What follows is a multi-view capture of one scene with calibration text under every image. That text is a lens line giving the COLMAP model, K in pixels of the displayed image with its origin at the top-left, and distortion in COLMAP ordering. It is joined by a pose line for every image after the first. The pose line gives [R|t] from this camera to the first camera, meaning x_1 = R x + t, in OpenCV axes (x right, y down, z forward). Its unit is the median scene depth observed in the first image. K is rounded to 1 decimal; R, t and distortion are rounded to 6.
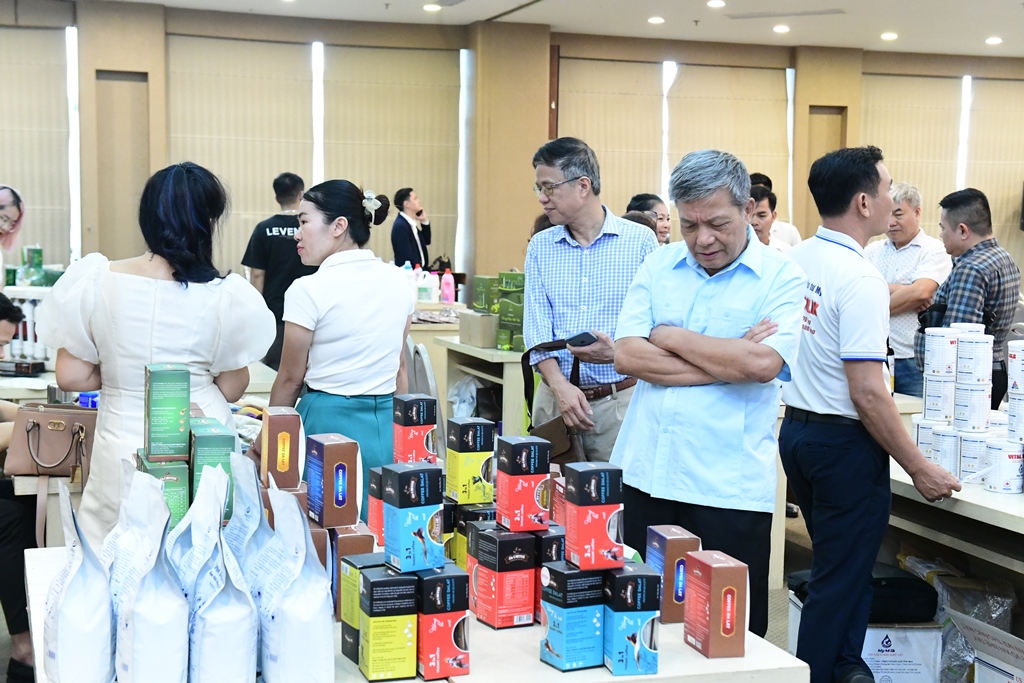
lens RADIAL K [[1501.1, 0, 511.7], [0, 1501.1, 346.6], [0, 0, 1]] dist [0.016515, 0.000000]
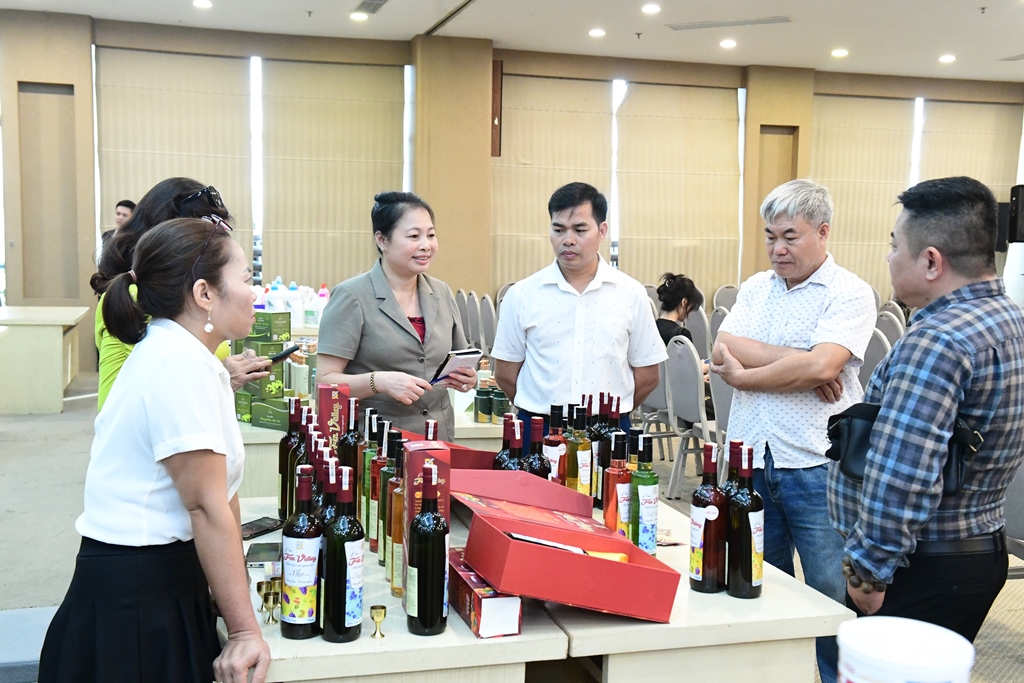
lens RADIAL K [[1152.6, 0, 512.7], [0, 1152.6, 337.6], [0, 0, 1]] dist [0.004327, 0.000000]
pose [[0.999069, 0.008758, -0.042236, 0.072986], [-0.008699, 0.999961, 0.001565, -0.019871], [0.042248, -0.001196, 0.999106, 0.244557]]
